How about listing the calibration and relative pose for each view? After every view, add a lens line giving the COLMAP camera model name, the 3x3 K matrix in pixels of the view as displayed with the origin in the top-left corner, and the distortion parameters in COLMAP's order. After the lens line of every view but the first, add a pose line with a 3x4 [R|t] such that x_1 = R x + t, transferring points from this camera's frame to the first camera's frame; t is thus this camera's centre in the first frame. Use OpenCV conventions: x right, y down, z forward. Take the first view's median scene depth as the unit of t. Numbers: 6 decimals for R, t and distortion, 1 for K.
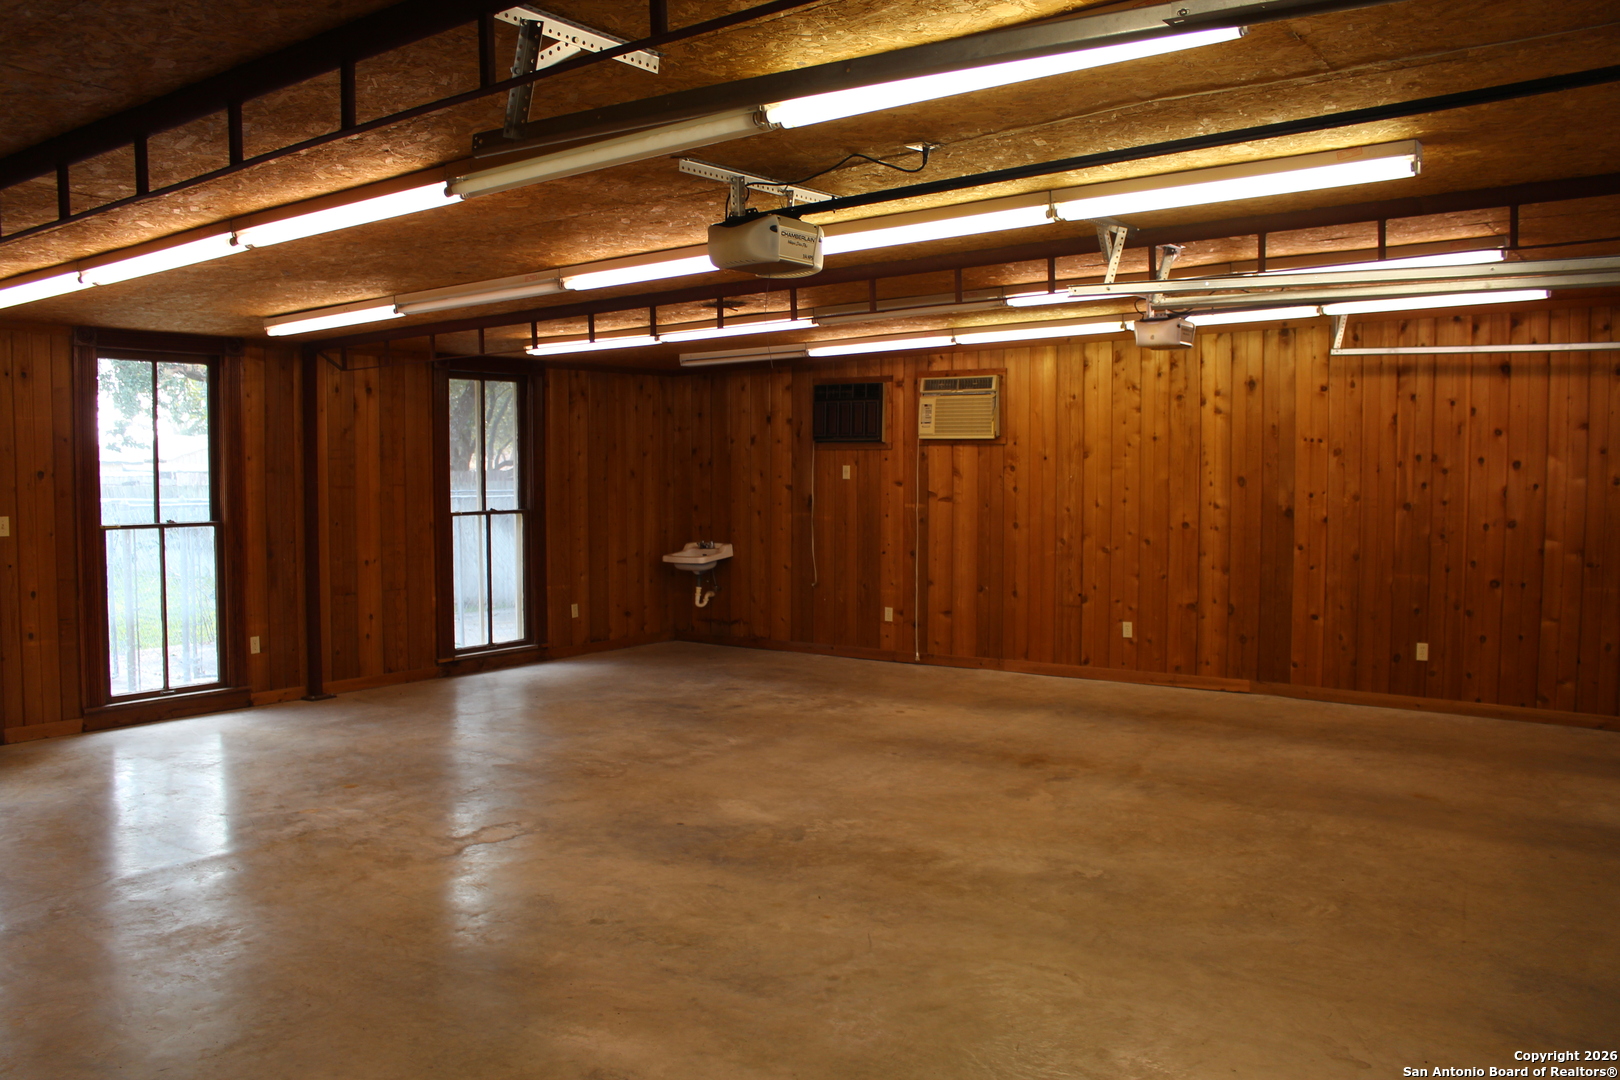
lens RADIAL K [[1326.8, 0, 810.0], [0, 1326.8, 540.0], [0, 0, 1]] dist [-0.095612, 0.000818]
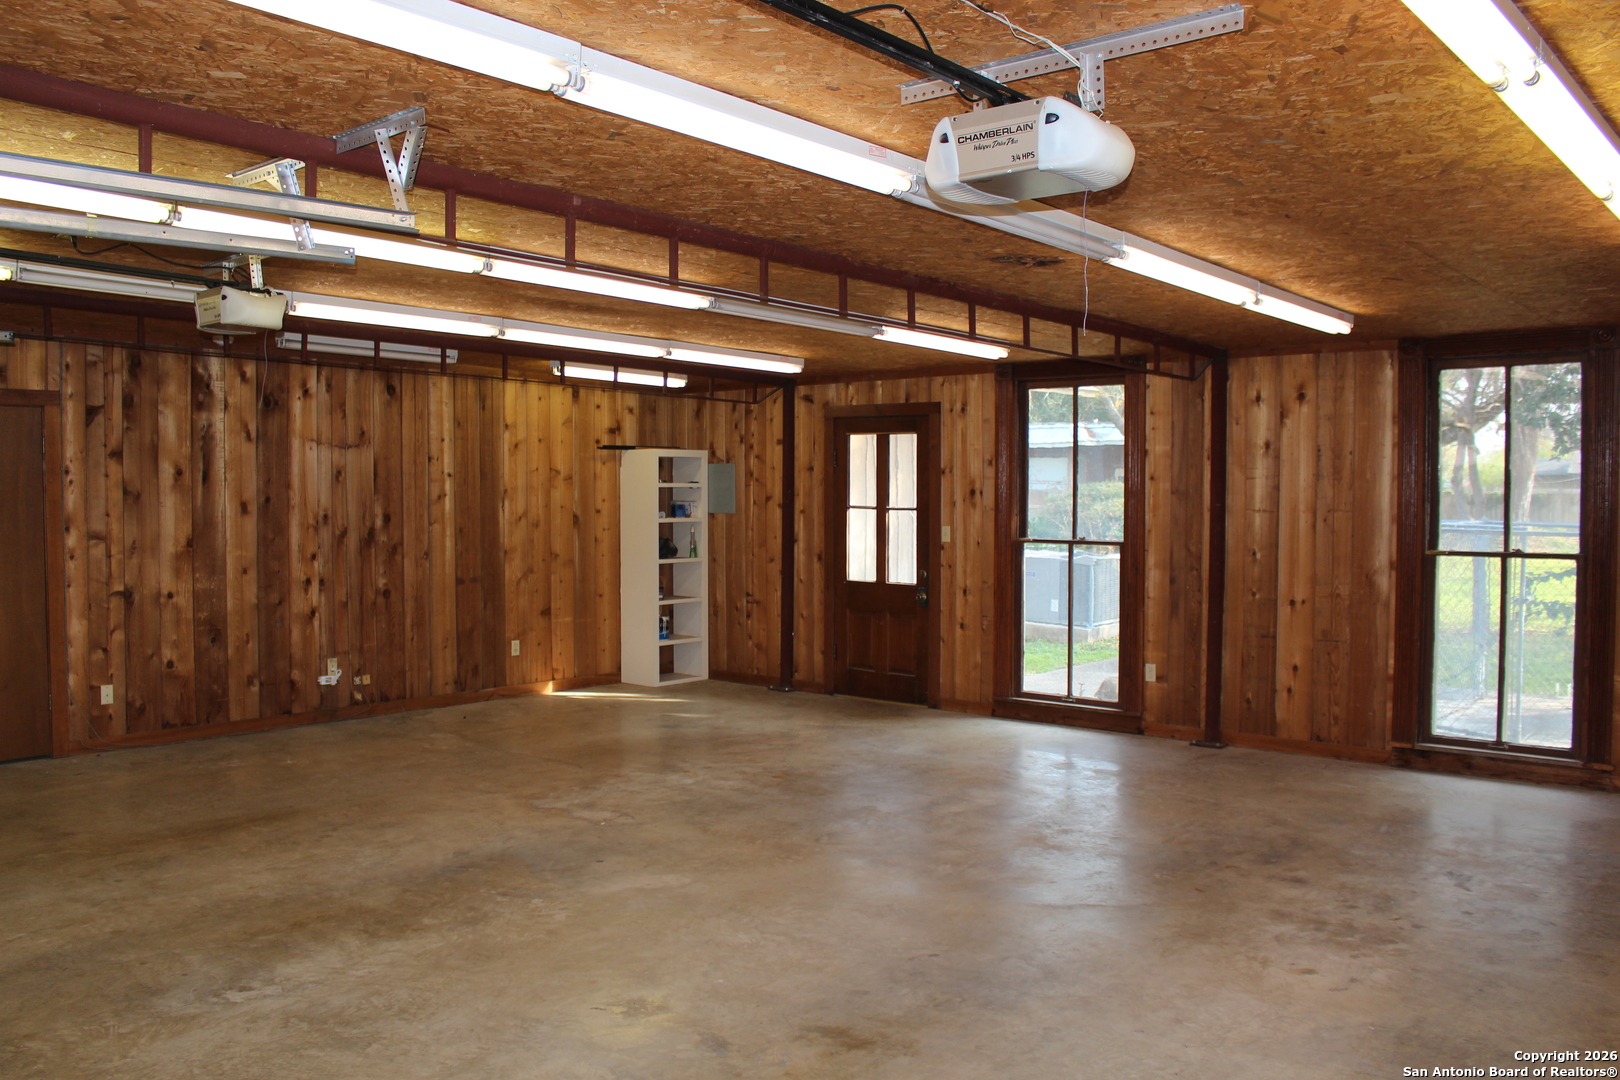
lens RADIAL K [[1350.2, 0, 810.0], [0, 1350.2, 540.0], [0, 0, 1]] dist [-0.159742, 0.142681]
pose [[-0.105822, 0.037857, -0.993664, 0.884959], [-0.052679, 0.997658, 0.043619, -0.071680], [0.992989, 0.056961, -0.103580, 1.305734]]
